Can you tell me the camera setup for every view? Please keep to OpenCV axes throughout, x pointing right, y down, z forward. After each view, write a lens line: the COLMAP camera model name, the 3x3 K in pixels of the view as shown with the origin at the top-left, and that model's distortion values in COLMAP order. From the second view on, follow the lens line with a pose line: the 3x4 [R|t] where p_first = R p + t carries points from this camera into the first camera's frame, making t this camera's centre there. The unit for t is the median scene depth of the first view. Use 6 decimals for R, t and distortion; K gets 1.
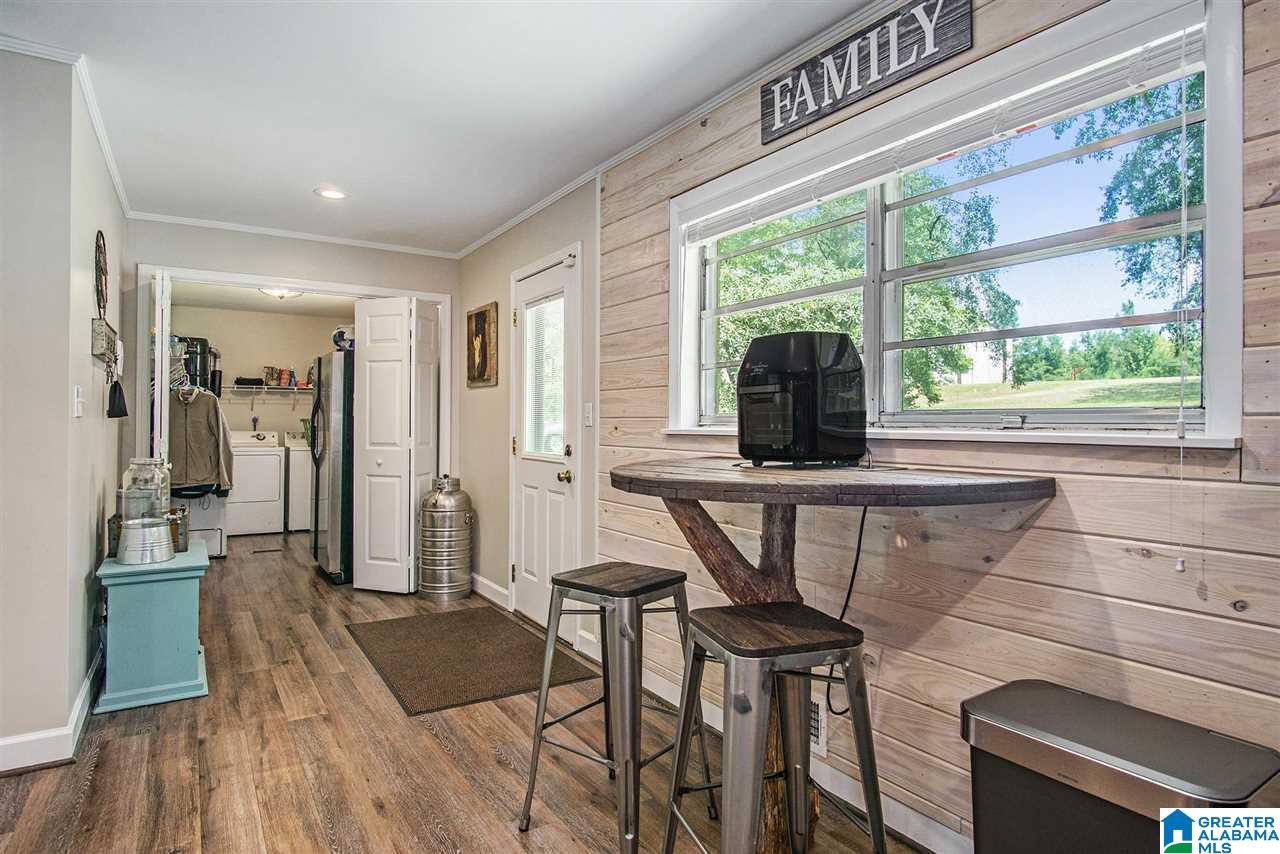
lens RADIAL K [[716.2, 0, 642.3], [0, 716.2, 421.2], [0, 0, 1]] dist [-0.025856, 0.000586]
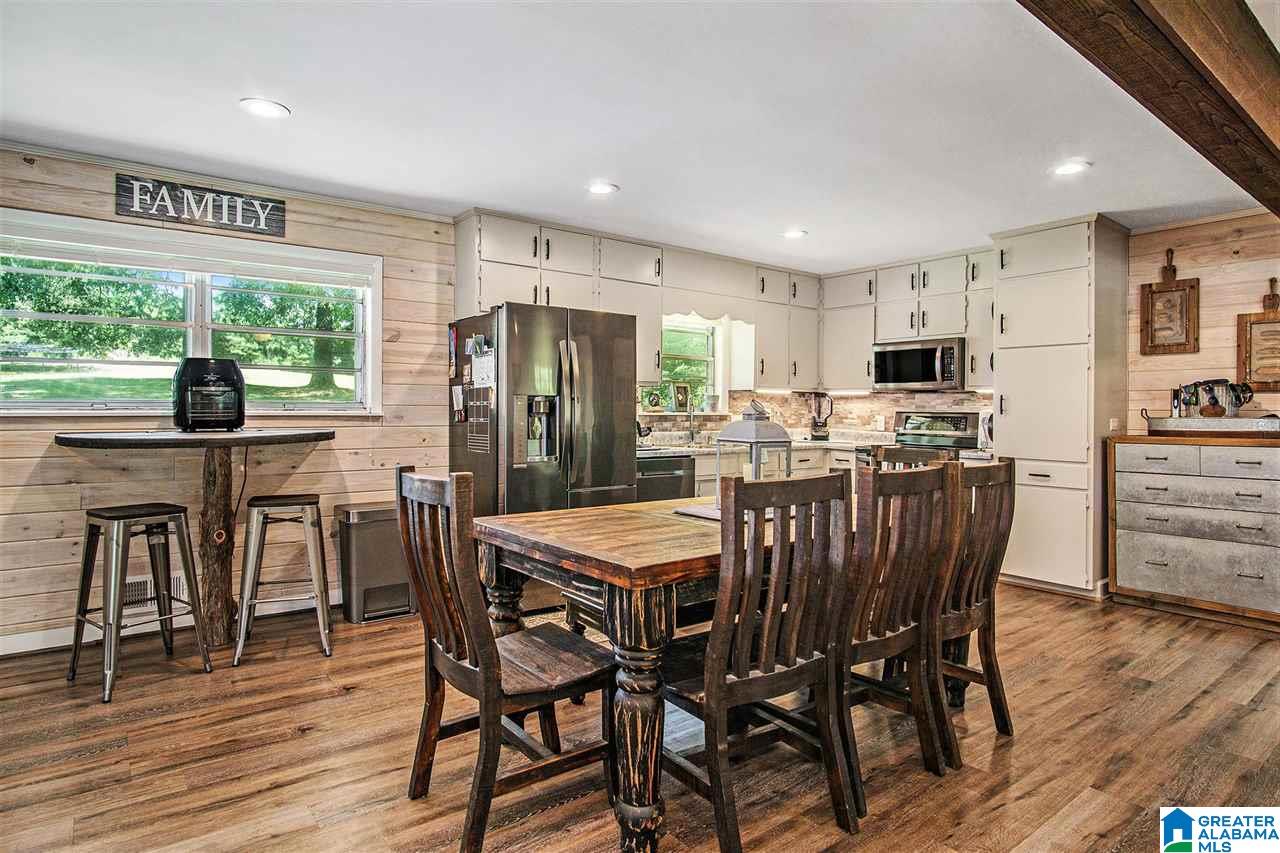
lens RADIAL K [[716.2, 0, 642.3], [0, 716.2, 420.7], [0, 0, 1]] dist [-0.025856, 0.000586]
pose [[-0.108359, -0.017886, 0.993951, -1.481163], [-0.007719, 0.999823, 0.017150, -0.002868], [-0.994082, -0.005814, -0.108478, 0.103544]]
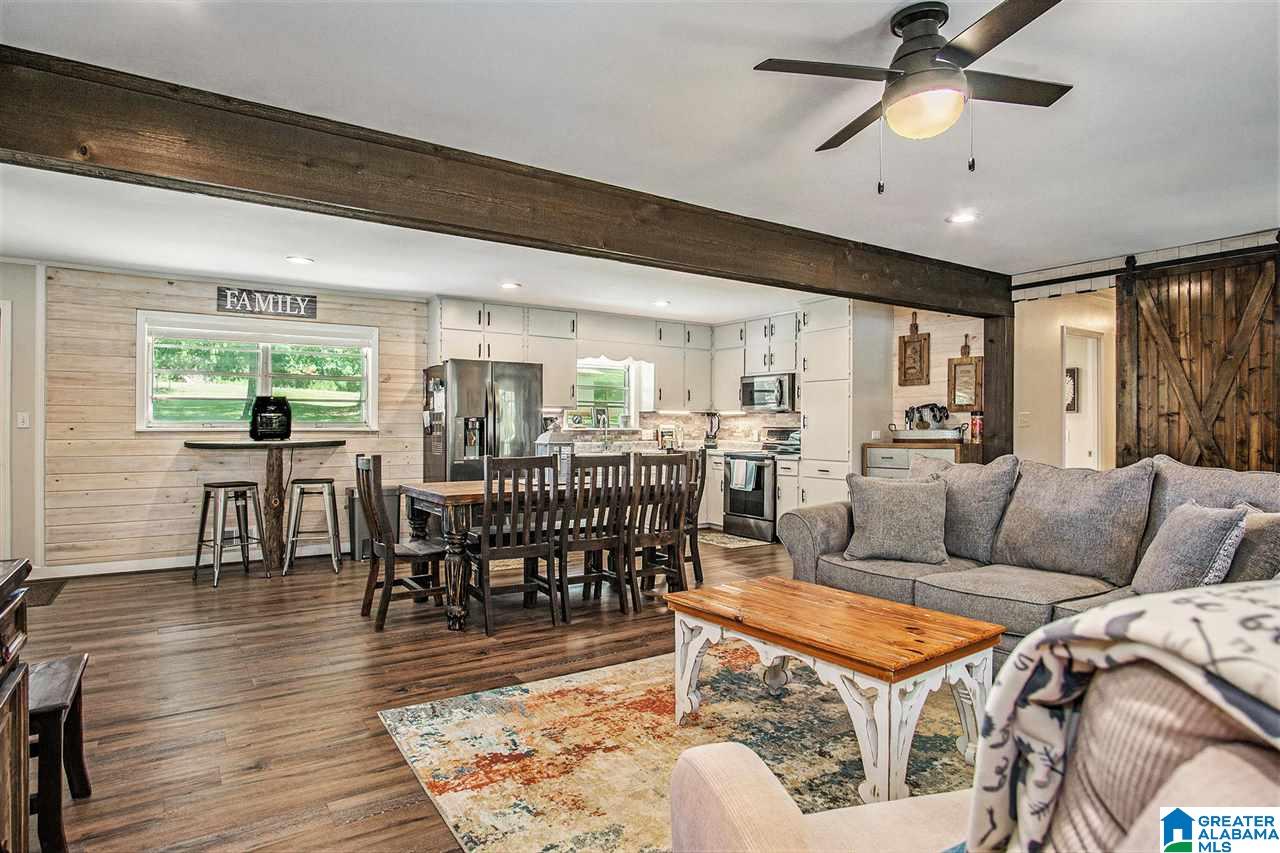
lens RADIAL K [[711.9, 0, 635.3], [0, 711.9, 425.3], [0, 0, 1]] dist [-0.041351, 0.000723]
pose [[-0.038109, -0.000833, 0.999273, -2.446288], [-0.003211, 0.999995, 0.000711, -0.006326], [-0.999268, -0.003182, -0.038111, -0.353259]]
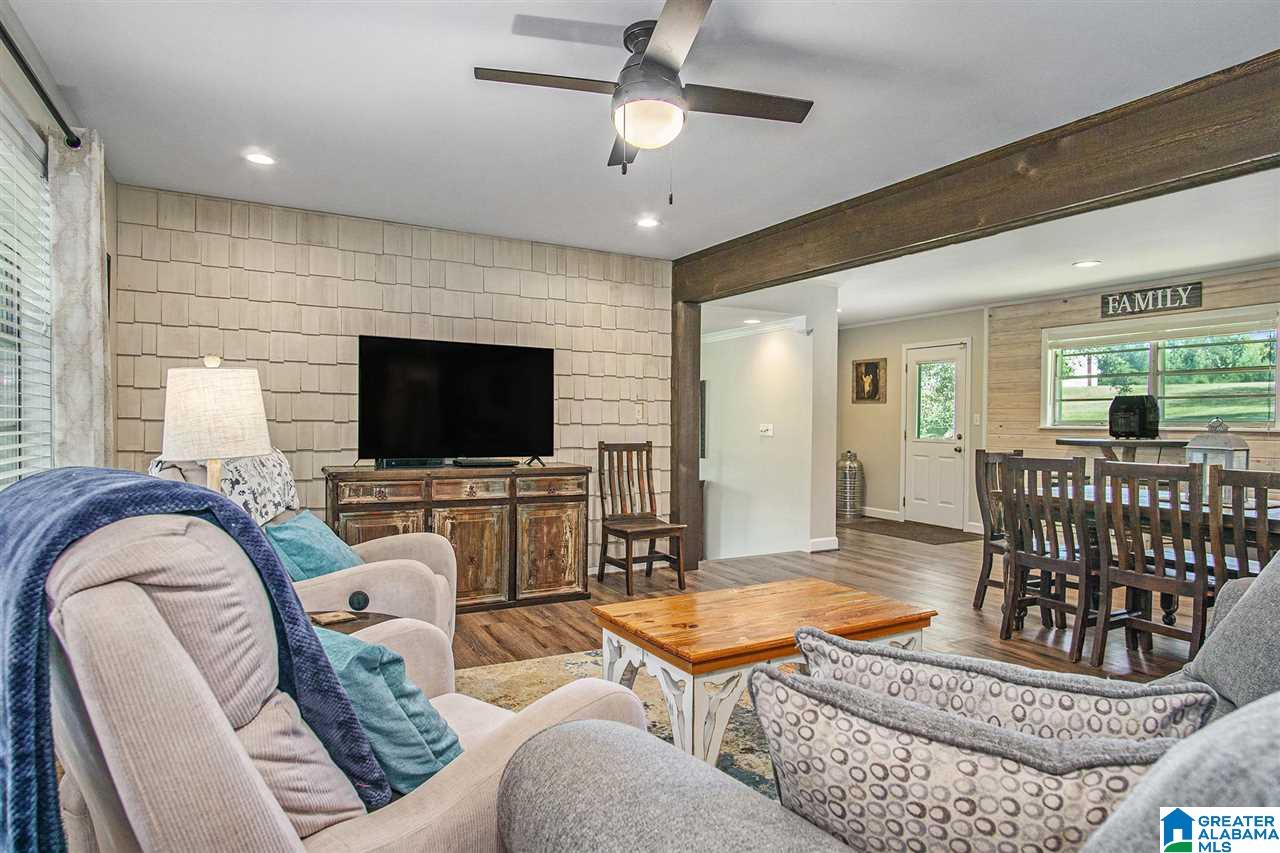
lens RADIAL K [[716.2, 0, 642.3], [0, 716.2, 420.7], [0, 0, 1]] dist [-0.025856, 0.000586]
pose [[0.996892, 0.008312, -0.078335, -1.405354], [-0.008140, 0.999964, 0.002513, -0.005362], [0.078353, -0.001867, 0.996924, -1.850418]]
